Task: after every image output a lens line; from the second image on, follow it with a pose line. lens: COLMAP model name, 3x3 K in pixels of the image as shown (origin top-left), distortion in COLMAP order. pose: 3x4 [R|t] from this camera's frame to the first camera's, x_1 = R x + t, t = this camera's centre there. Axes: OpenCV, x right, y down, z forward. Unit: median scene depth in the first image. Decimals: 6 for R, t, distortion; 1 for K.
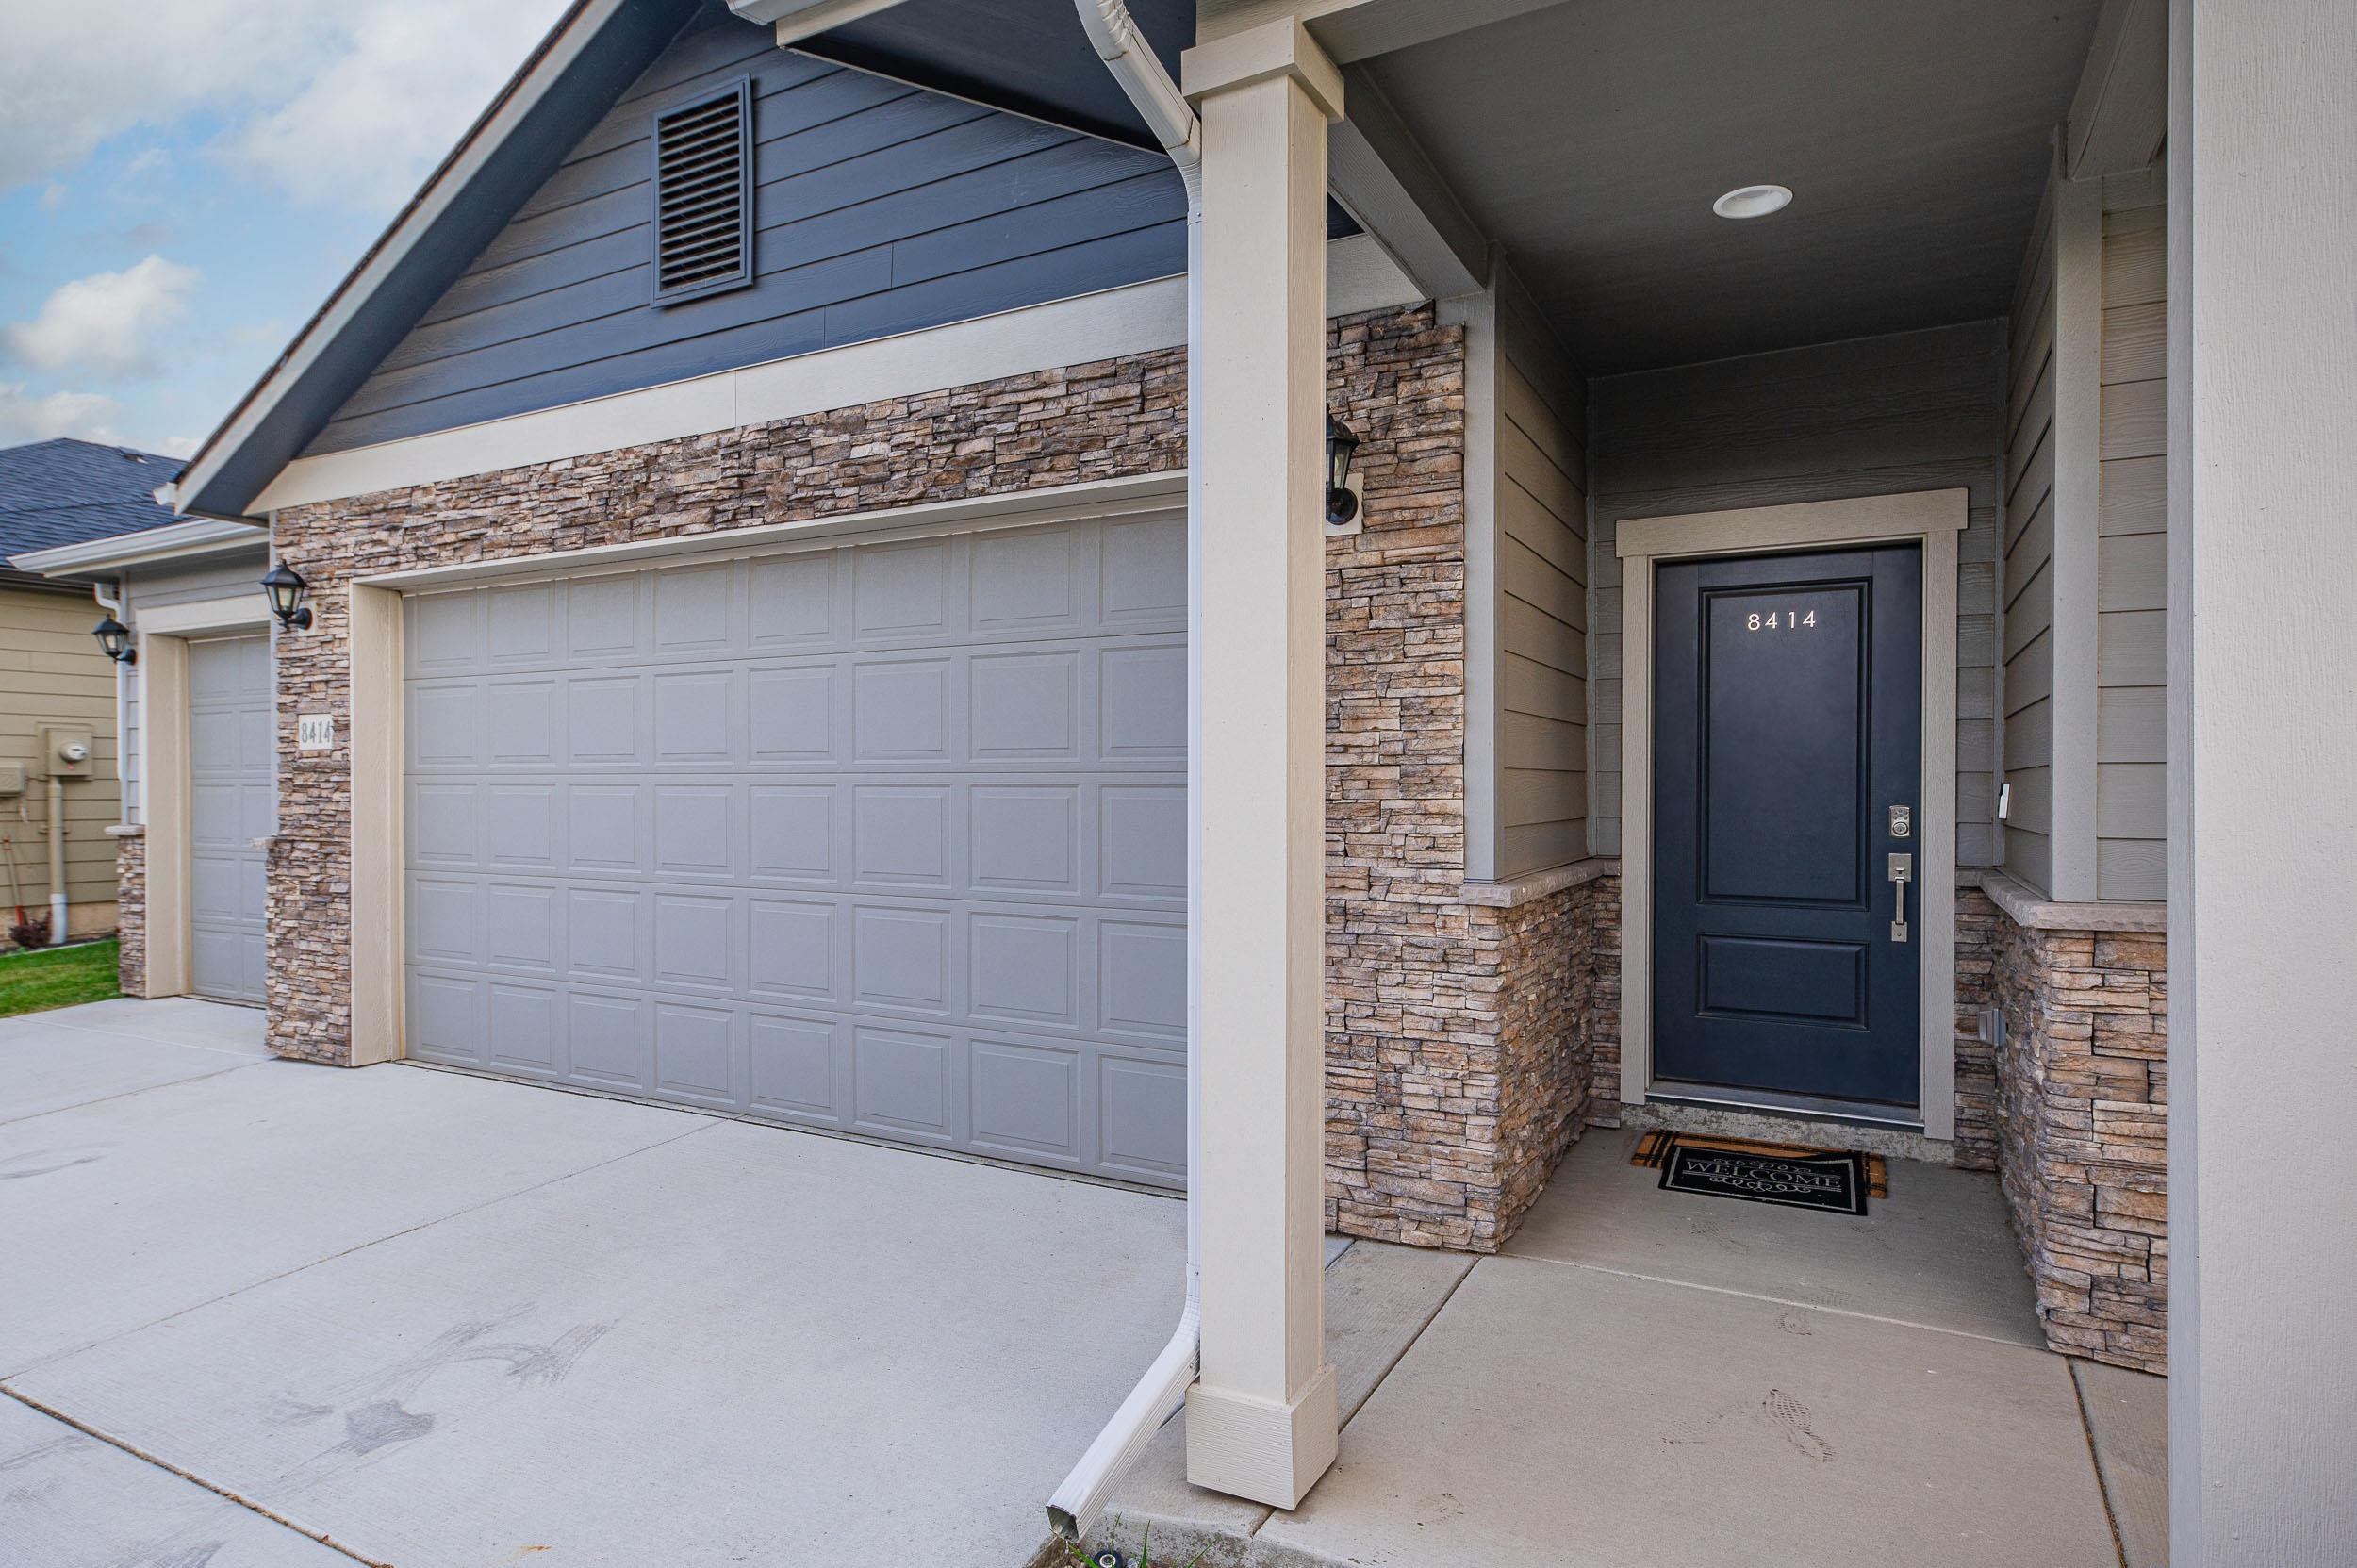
lens RADIAL K [[1264.4, 0, 1184.7], [0, 1264.4, 747.9], [0, 0, 1]] dist [0.004160, 0.000108]
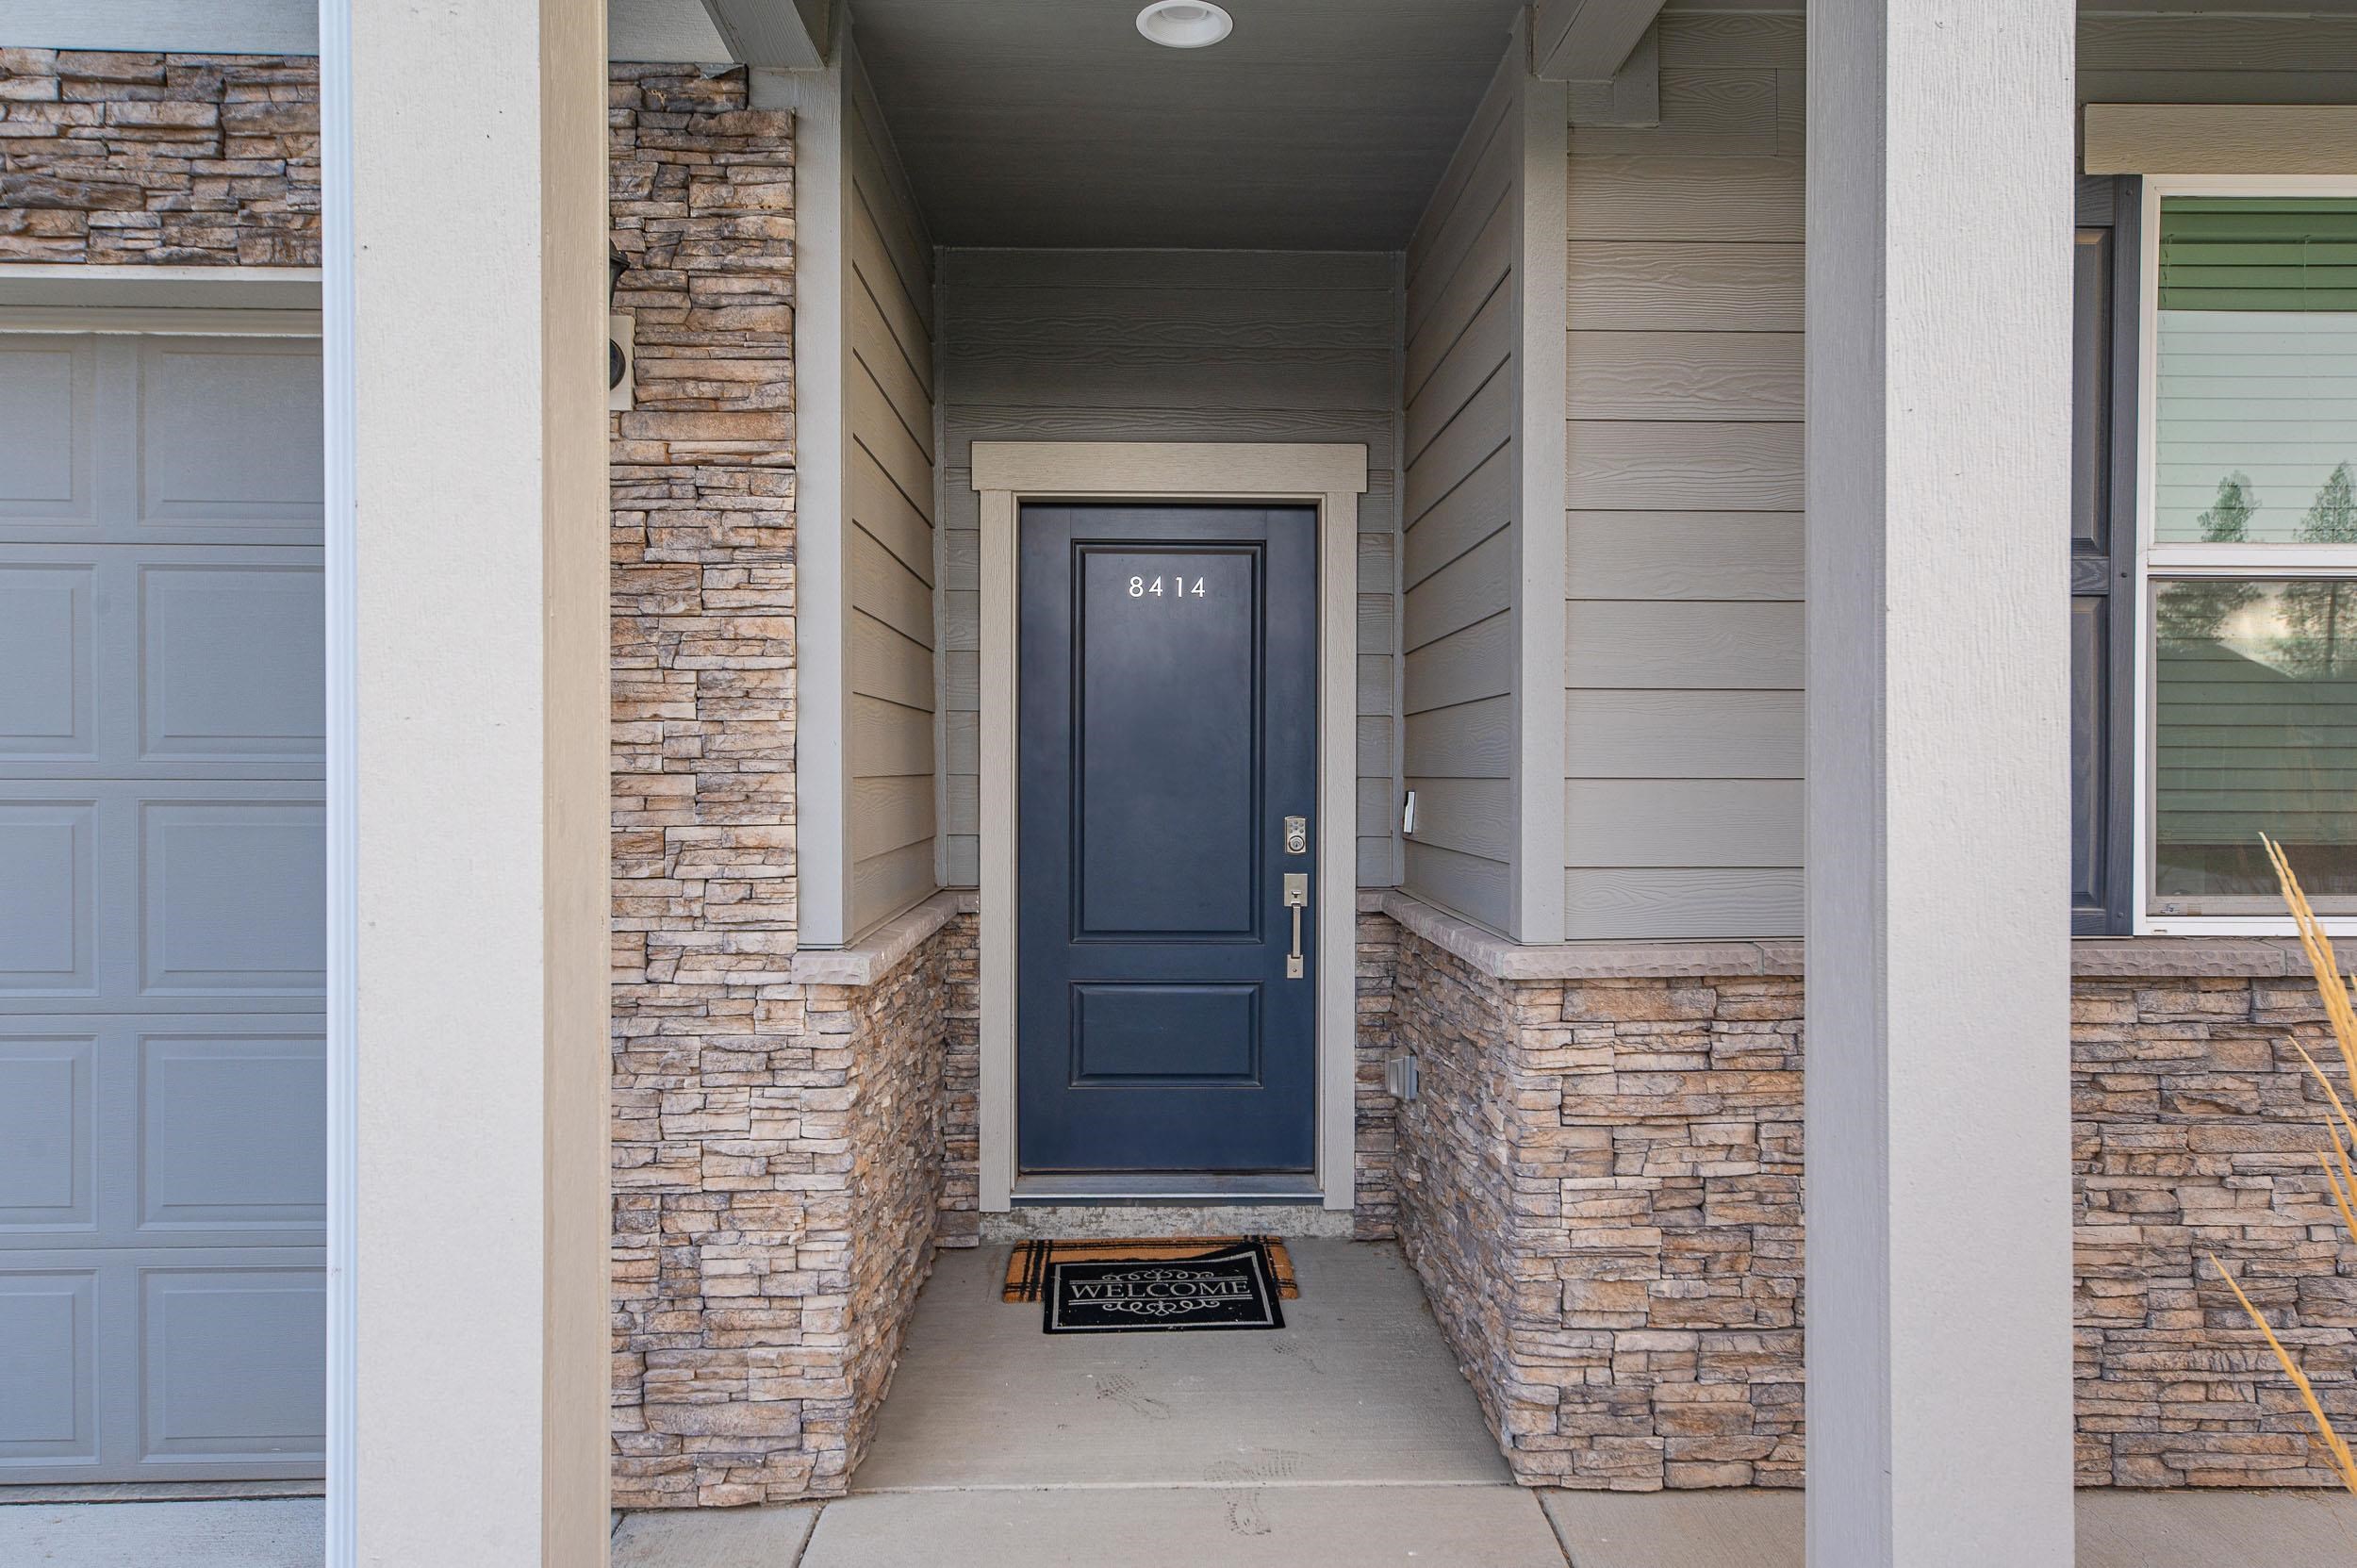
lens RADIAL K [[1516.4, 0, 1183.4], [0, 1516.4, 781.9], [0, 0, 1]] dist [0.007484, 0.012134]
pose [[0.866213, -0.004306, 0.499657, -0.003559], [-0.015241, 0.999270, 0.035035, -0.013075], [-0.499443, -0.037963, 0.865515, 0.189631]]
